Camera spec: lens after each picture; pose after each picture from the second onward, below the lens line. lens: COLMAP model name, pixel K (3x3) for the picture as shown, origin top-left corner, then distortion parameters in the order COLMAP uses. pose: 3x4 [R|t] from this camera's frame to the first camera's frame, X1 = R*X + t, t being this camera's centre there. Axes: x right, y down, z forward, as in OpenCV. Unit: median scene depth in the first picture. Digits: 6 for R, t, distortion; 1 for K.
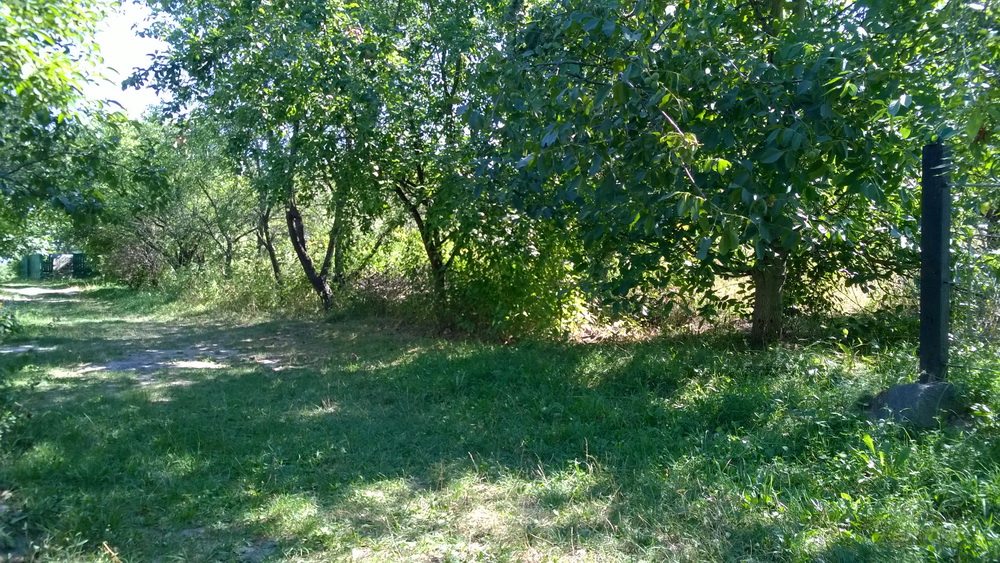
lens RADIAL K [[758.1, 0, 500.5], [0, 758.1, 282.9], [0, 0, 1]] dist [0.001765, -0.000302]
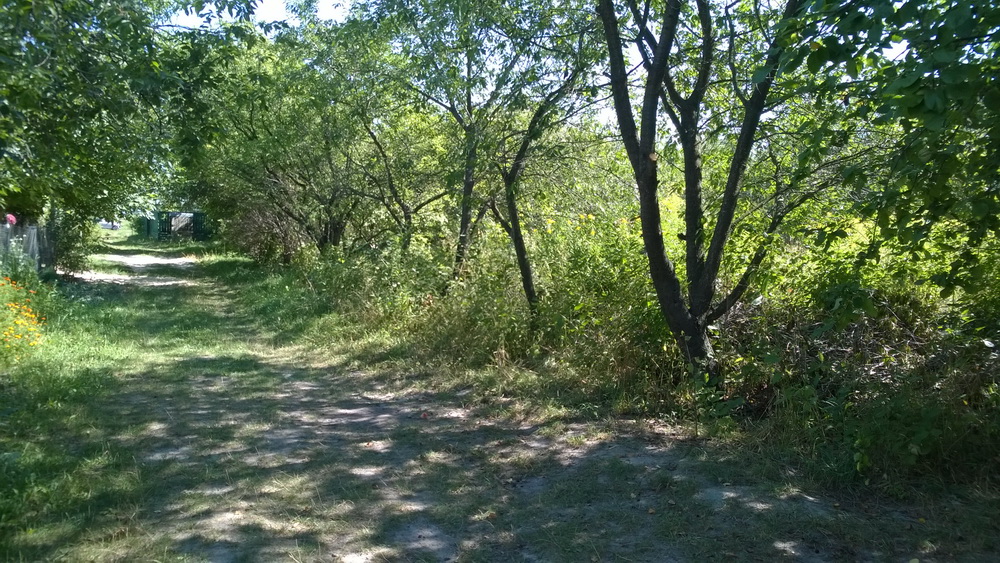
lens RADIAL K [[758.1, 0, 499.5], [0, 758.1, 280.0], [0, 0, 1]] dist [0.001765, -0.000302]
pose [[0.989806, 0.046985, -0.134451, -0.138086], [-0.041448, 0.998185, 0.043692, -0.020879], [0.136260, -0.037674, 0.989957, 0.268569]]
